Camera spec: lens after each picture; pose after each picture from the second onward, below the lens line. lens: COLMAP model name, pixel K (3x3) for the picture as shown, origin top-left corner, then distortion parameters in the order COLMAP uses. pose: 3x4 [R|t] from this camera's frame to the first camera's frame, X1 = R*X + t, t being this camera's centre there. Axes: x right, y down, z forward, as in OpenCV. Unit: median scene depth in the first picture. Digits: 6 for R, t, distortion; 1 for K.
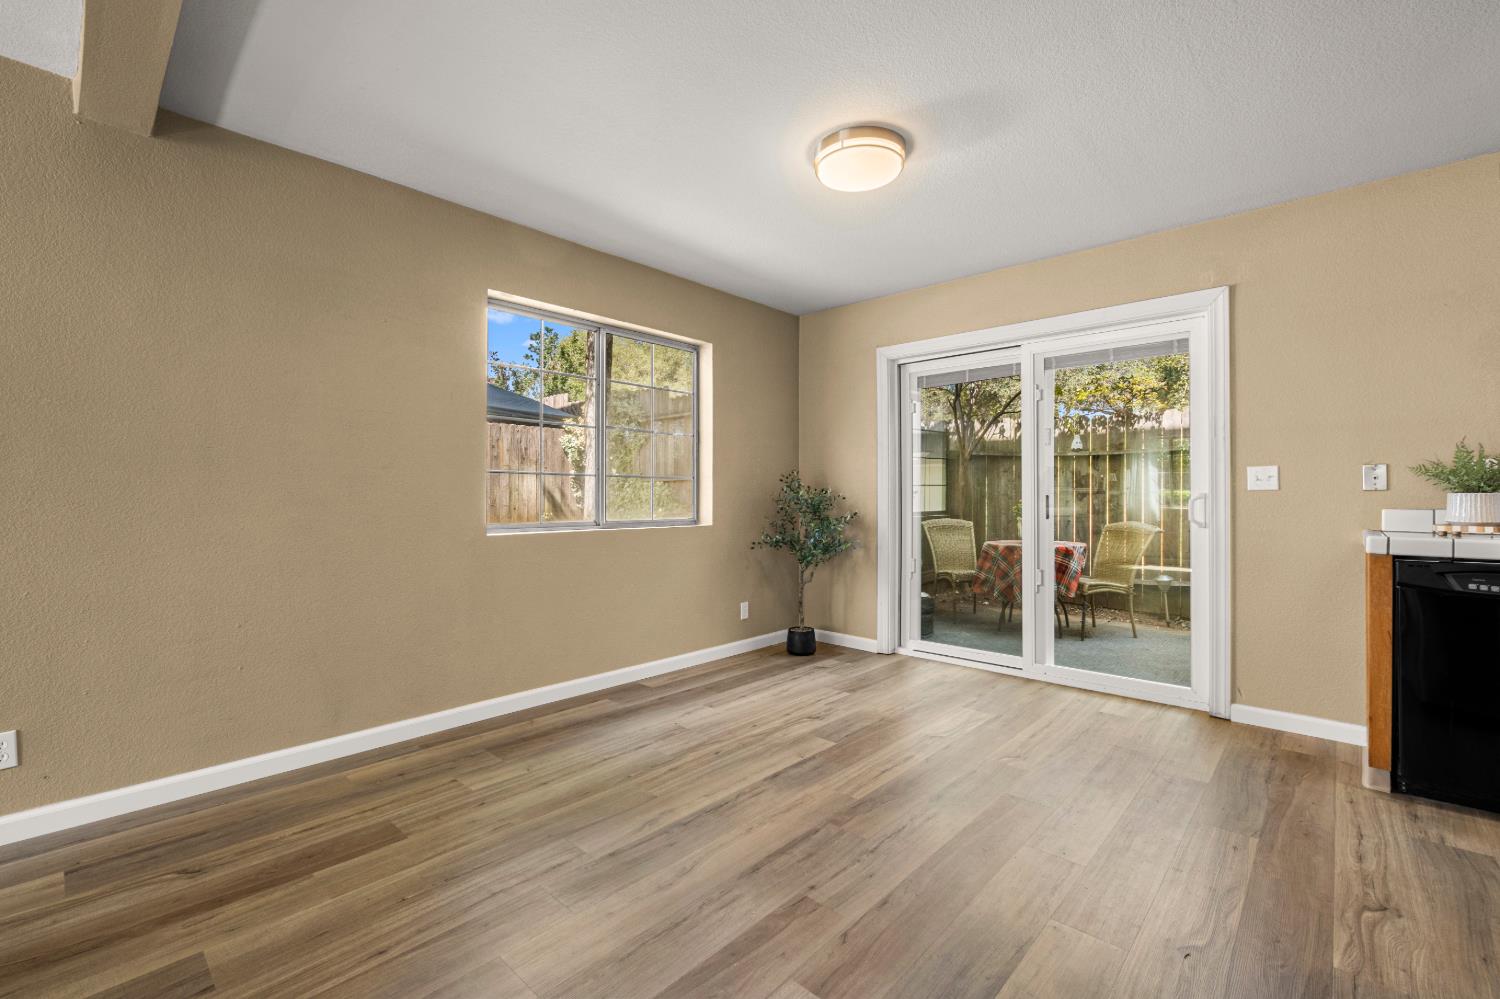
lens RADIAL K [[646.7, 0, 734.8], [0, 646.7, 498.9], [0, 0, 1]] dist [-0.005788, -0.002382]
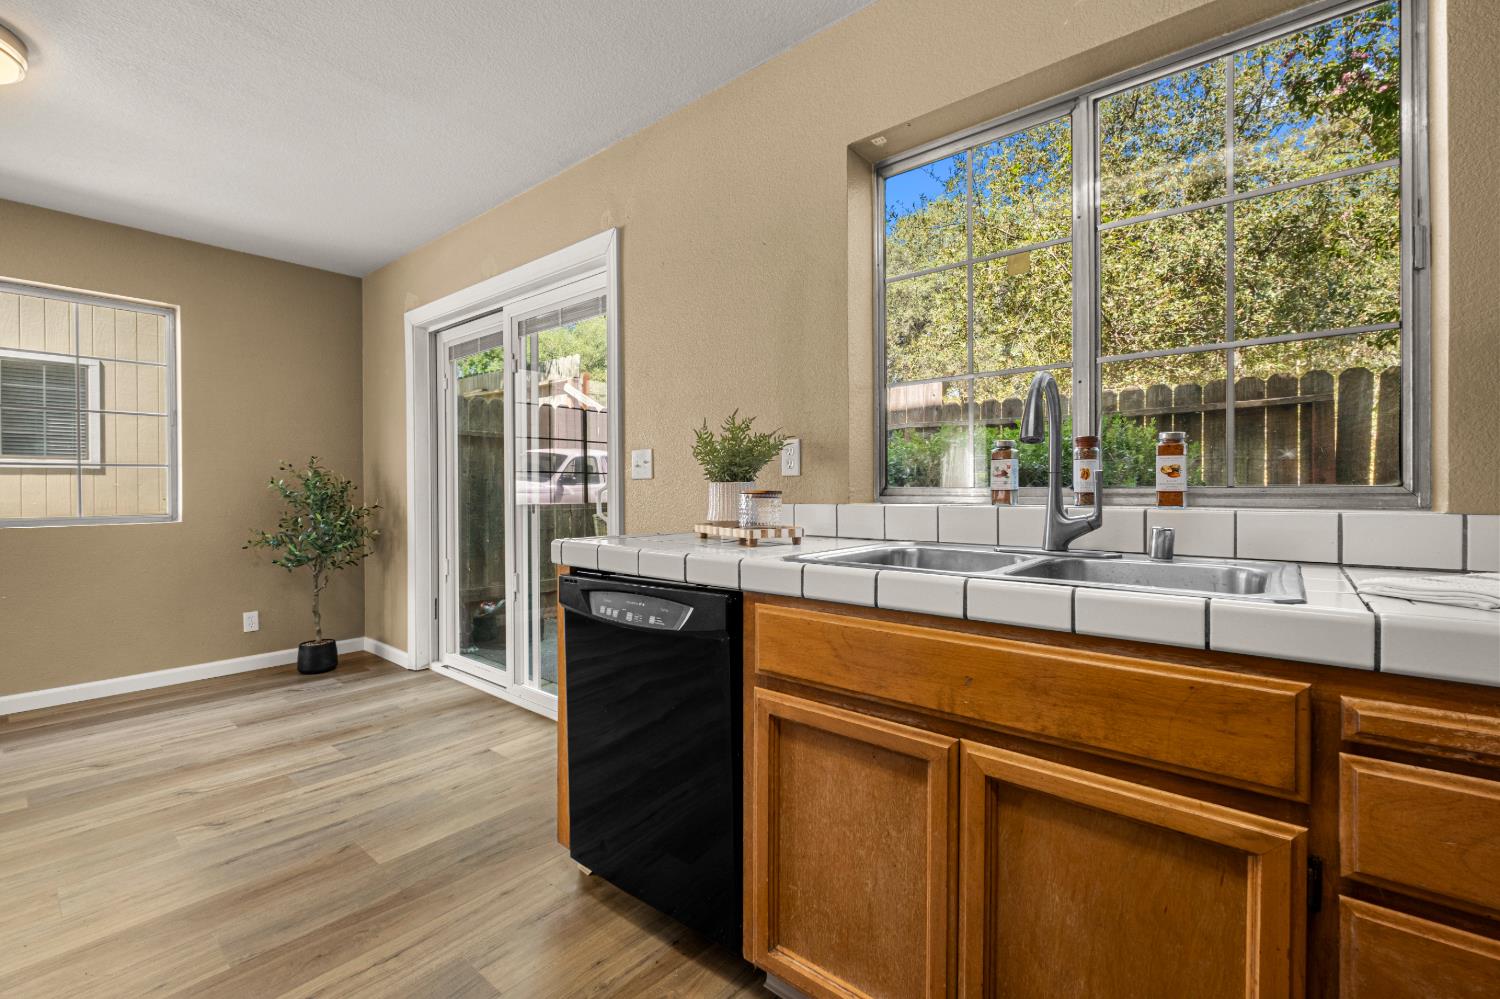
lens RADIAL K [[646.7, 0, 751.8], [0, 646.7, 493.0], [0, 0, 1]] dist [-0.005788, -0.002382]
pose [[0.998306, -0.005226, 0.057946, 0.785193], [0.004630, 0.999935, 0.010414, -0.002603], [-0.057997, -0.010128, 0.998265, 0.149148]]
